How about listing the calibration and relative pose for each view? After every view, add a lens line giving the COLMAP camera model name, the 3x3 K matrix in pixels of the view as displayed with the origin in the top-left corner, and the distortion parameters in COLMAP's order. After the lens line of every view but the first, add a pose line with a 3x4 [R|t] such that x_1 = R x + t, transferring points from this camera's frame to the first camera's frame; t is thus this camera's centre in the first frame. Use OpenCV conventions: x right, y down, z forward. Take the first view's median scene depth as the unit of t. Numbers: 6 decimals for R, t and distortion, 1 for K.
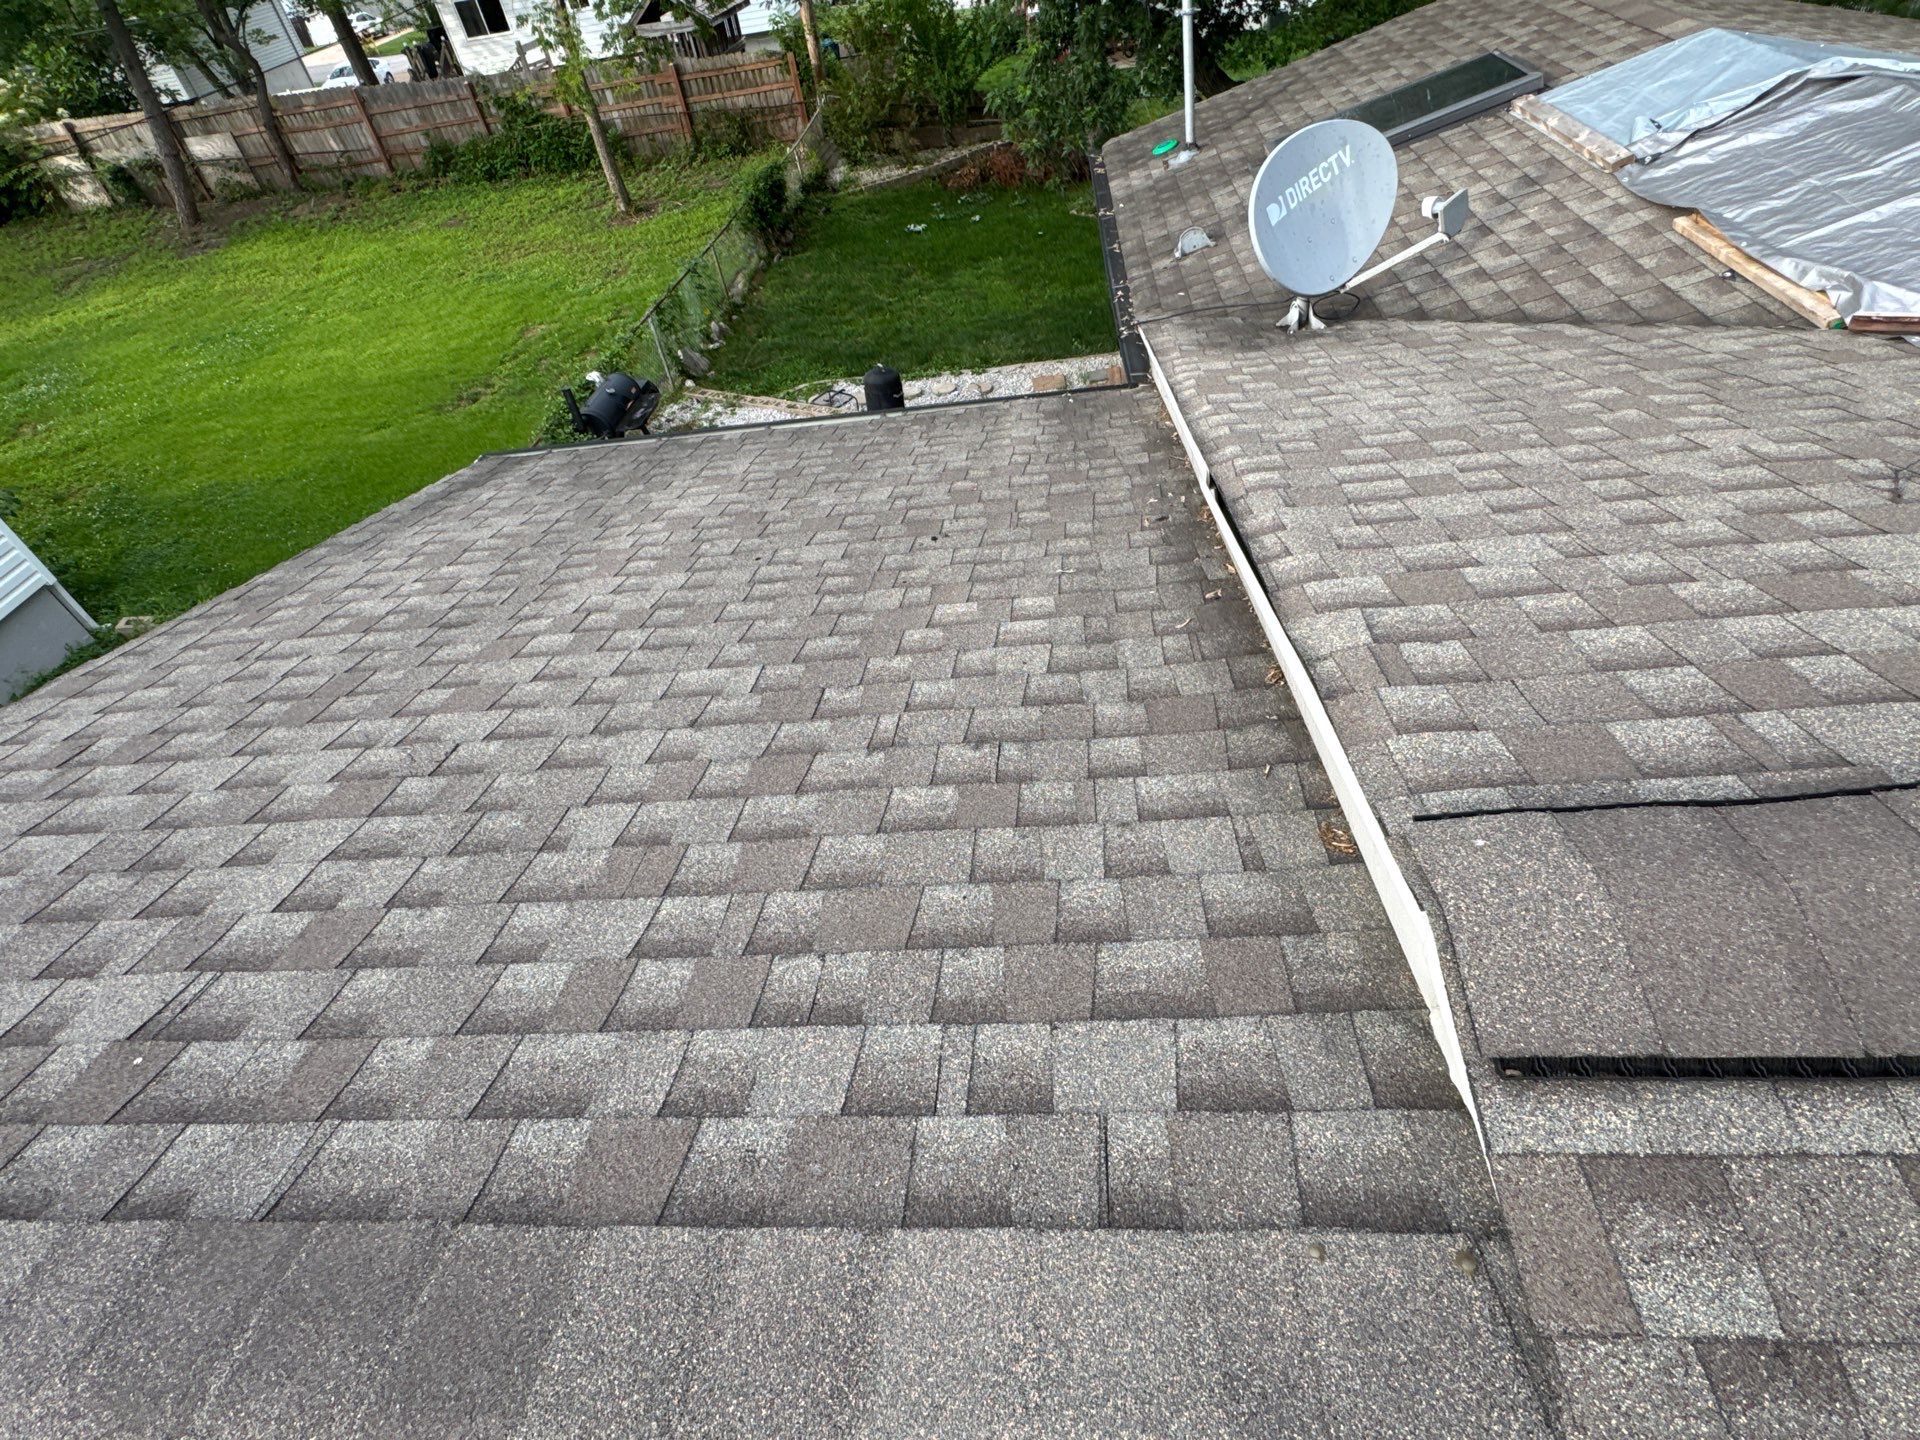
lens RADIAL K [[981.6, 0, 954.0], [0, 981.6, 724.1], [0, 0, 1]] dist [0.000245, 0.000873]
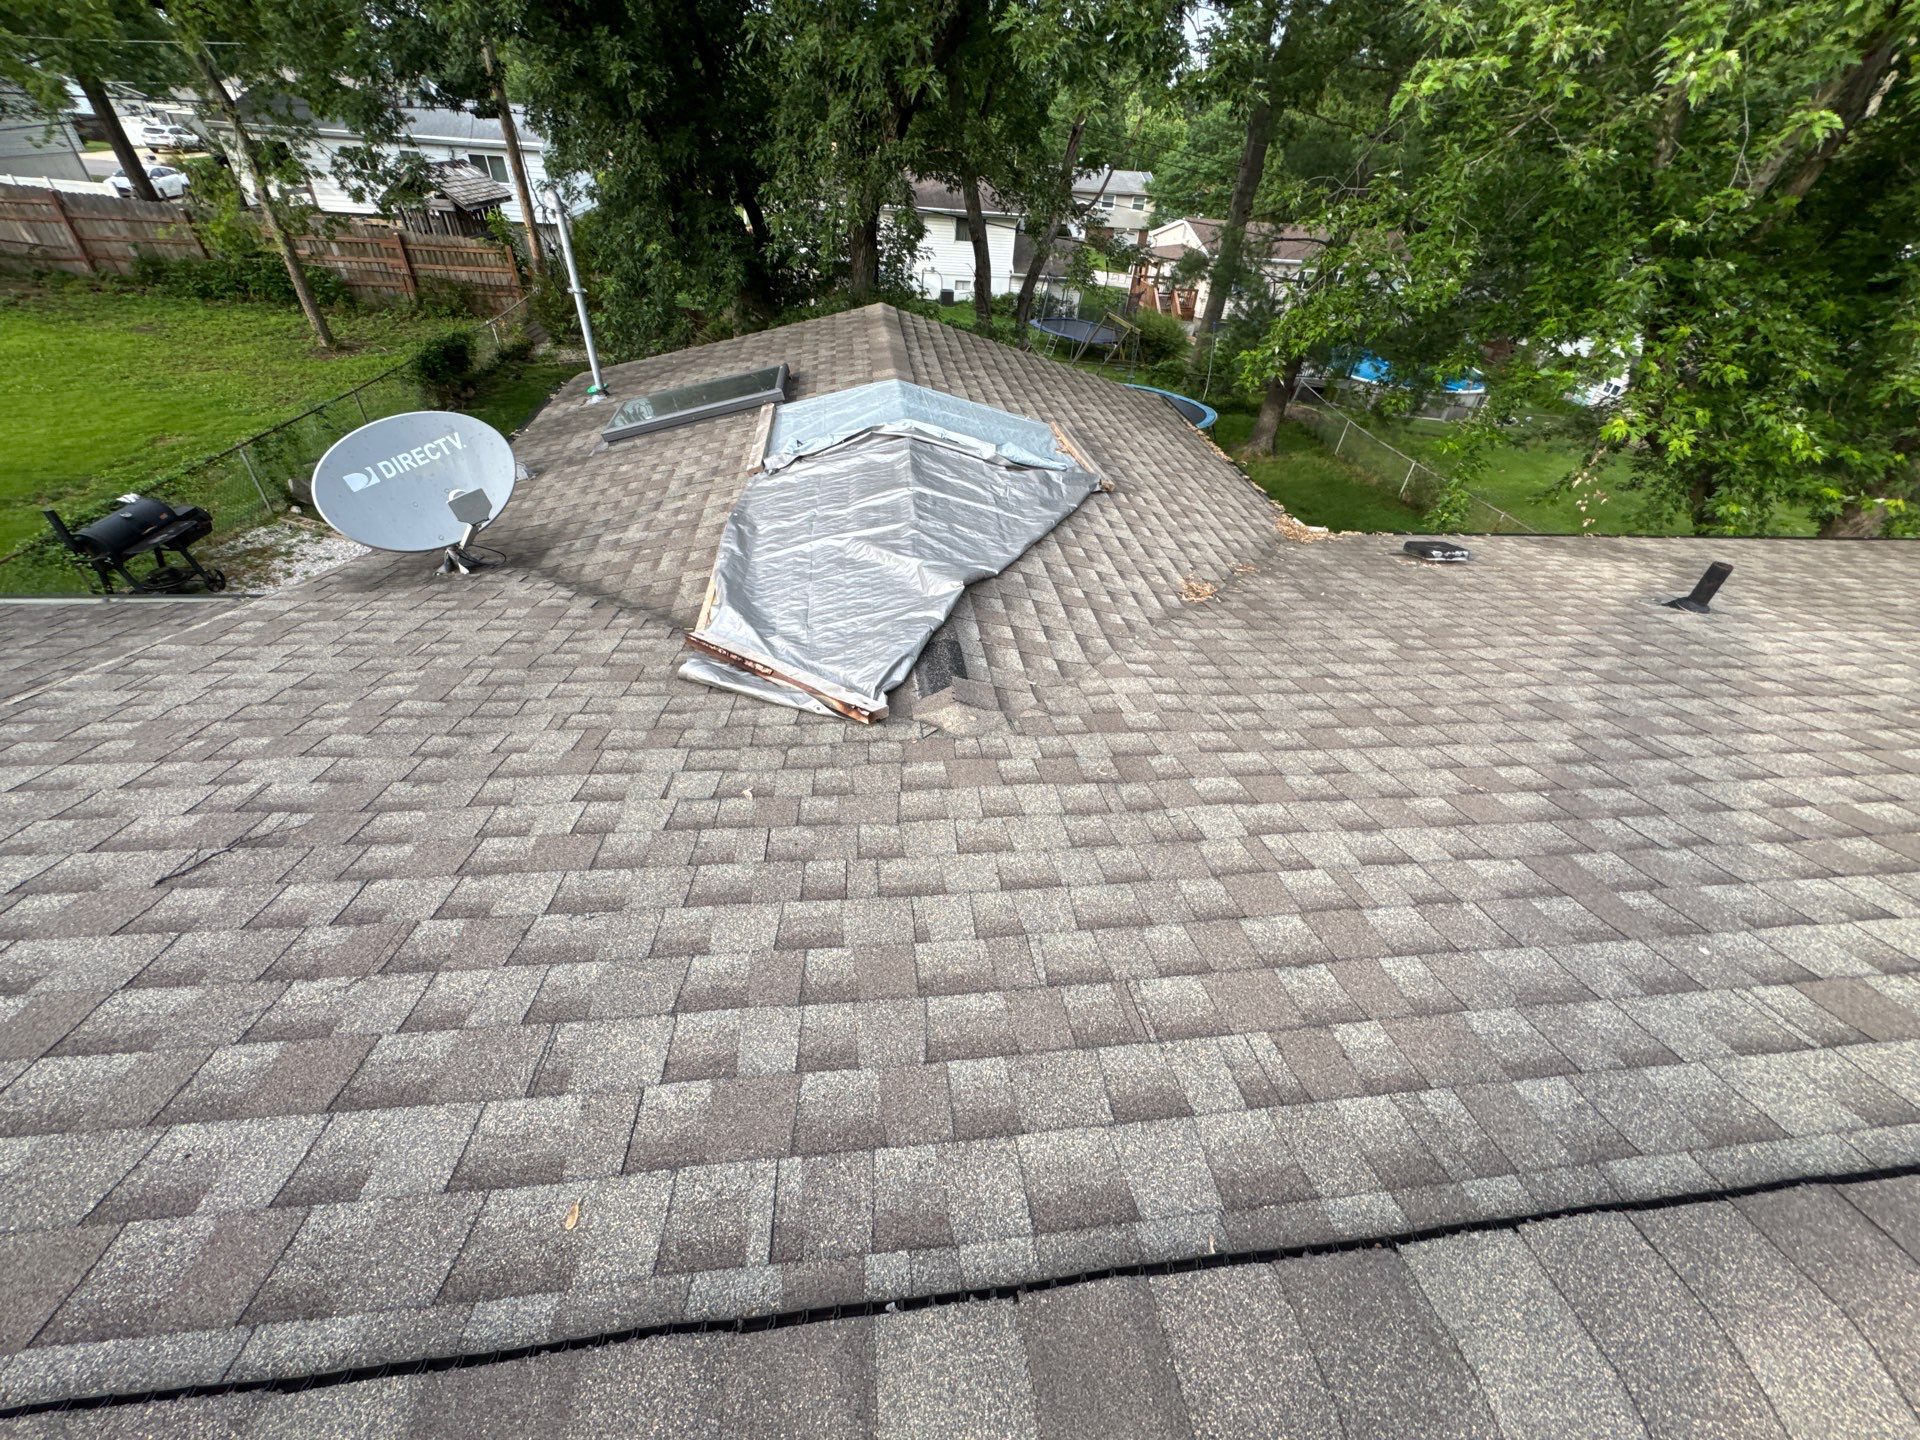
lens RADIAL K [[763.7, 0, 956.0], [0, 763.7, 722.0], [0, 0, 1]] dist [-0.002486, 0.000684]
pose [[0.963750, 0.048626, 0.262338, 1.036172], [-0.026933, 0.995960, -0.085666, -0.235577], [-0.265444, 0.075495, 0.961166, -0.042845]]
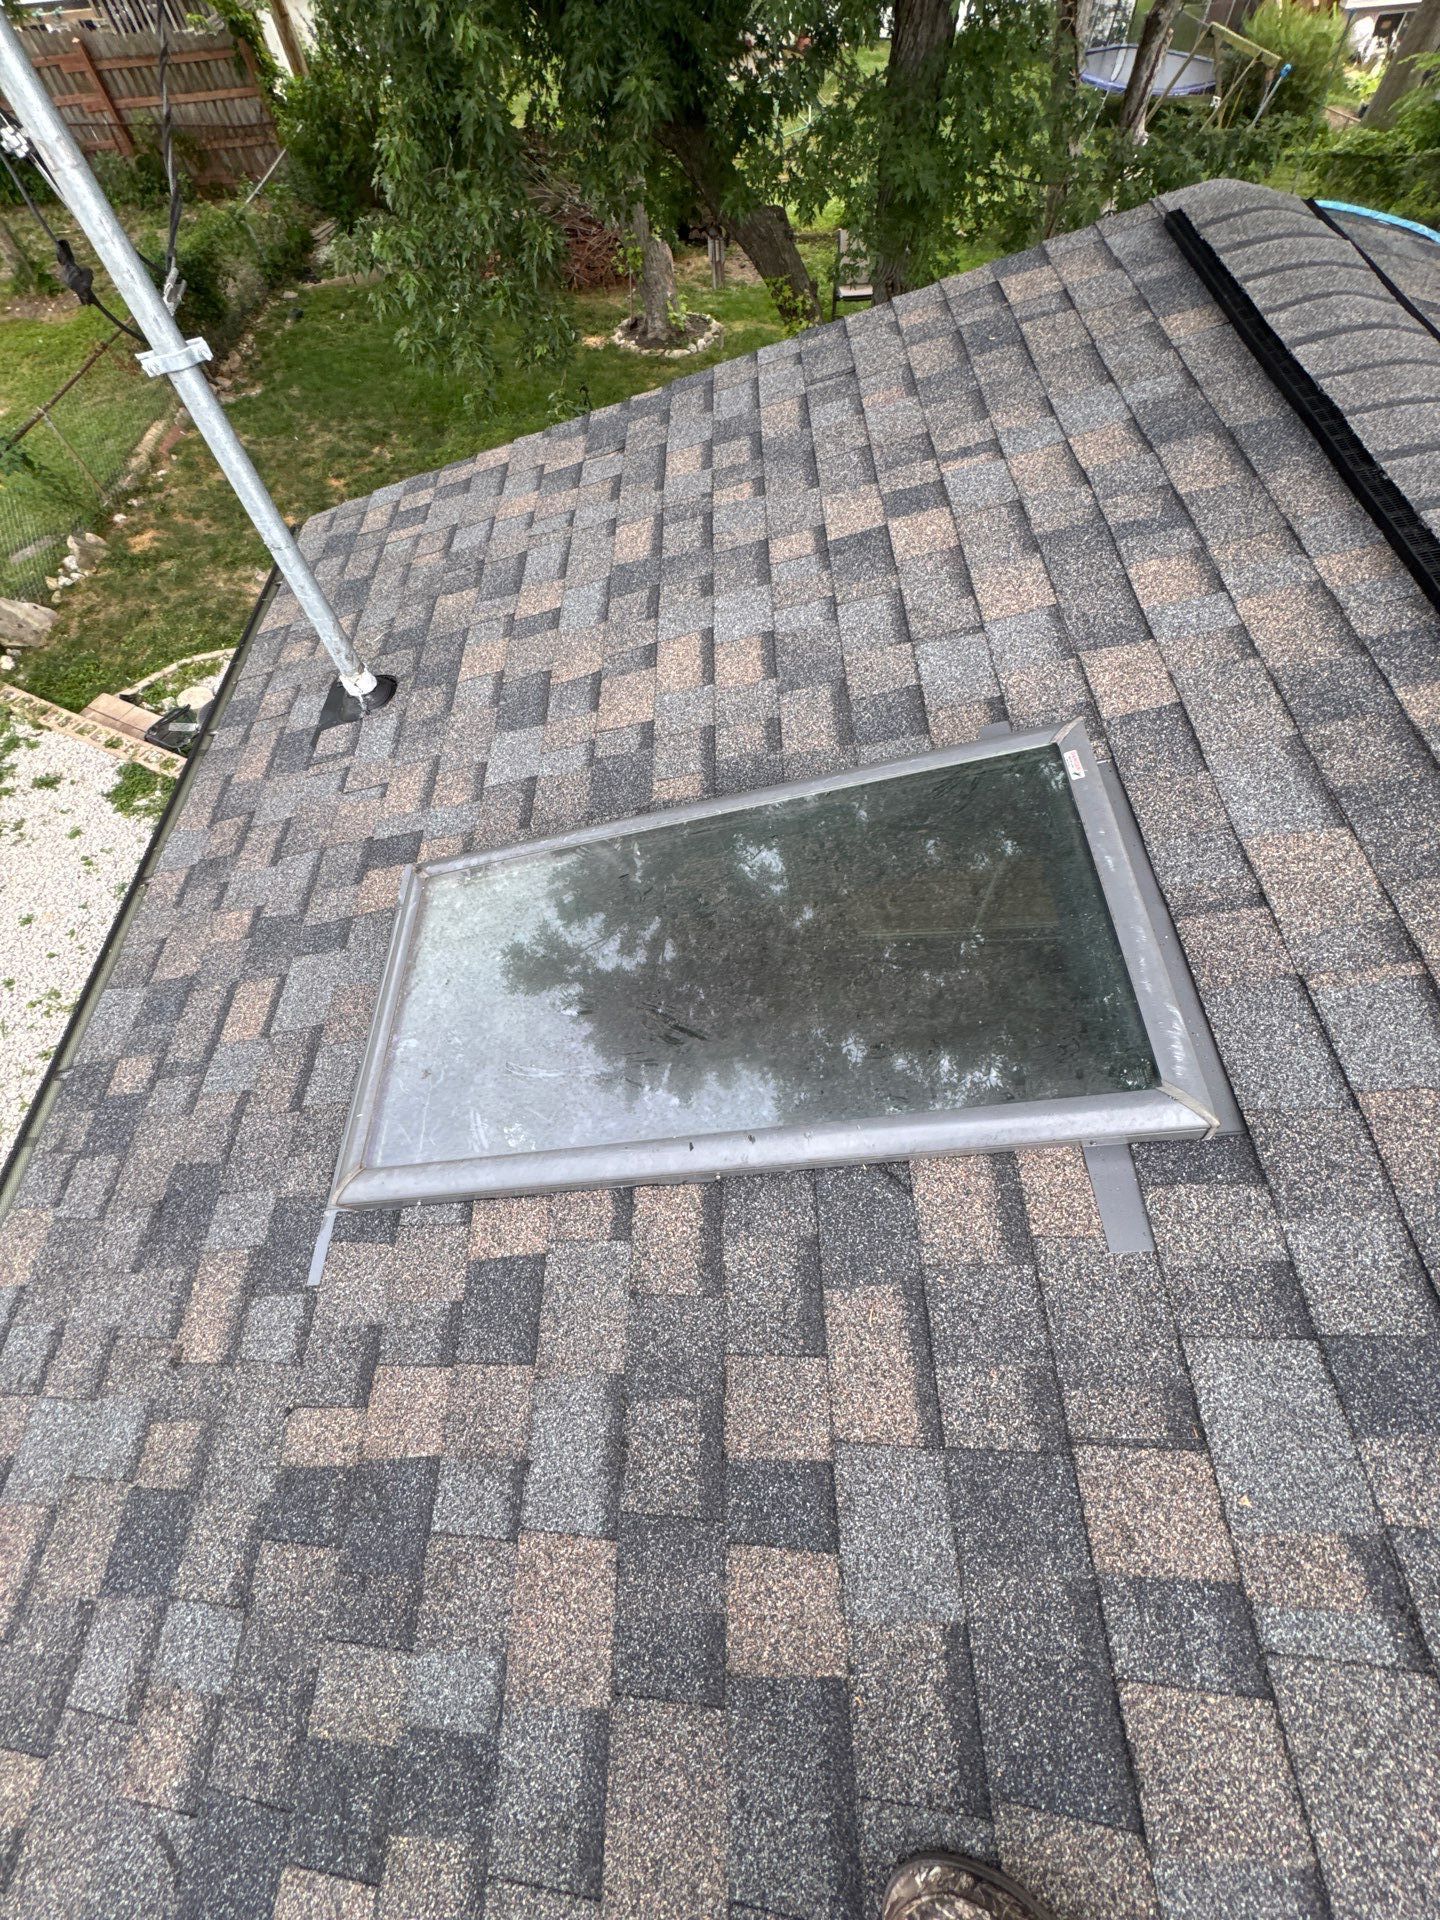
lens RADIAL K [[763.7, 0, 717.2], [0, 763.7, 957.8], [0, 0, 1]] dist [-0.002486, 0.000684]
pose [[0.994389, -0.016108, 0.104551, 0.829400], [-0.014808, 0.957413, 0.288342, -1.349329], [-0.104743, -0.288272, 0.951803, 1.525697]]
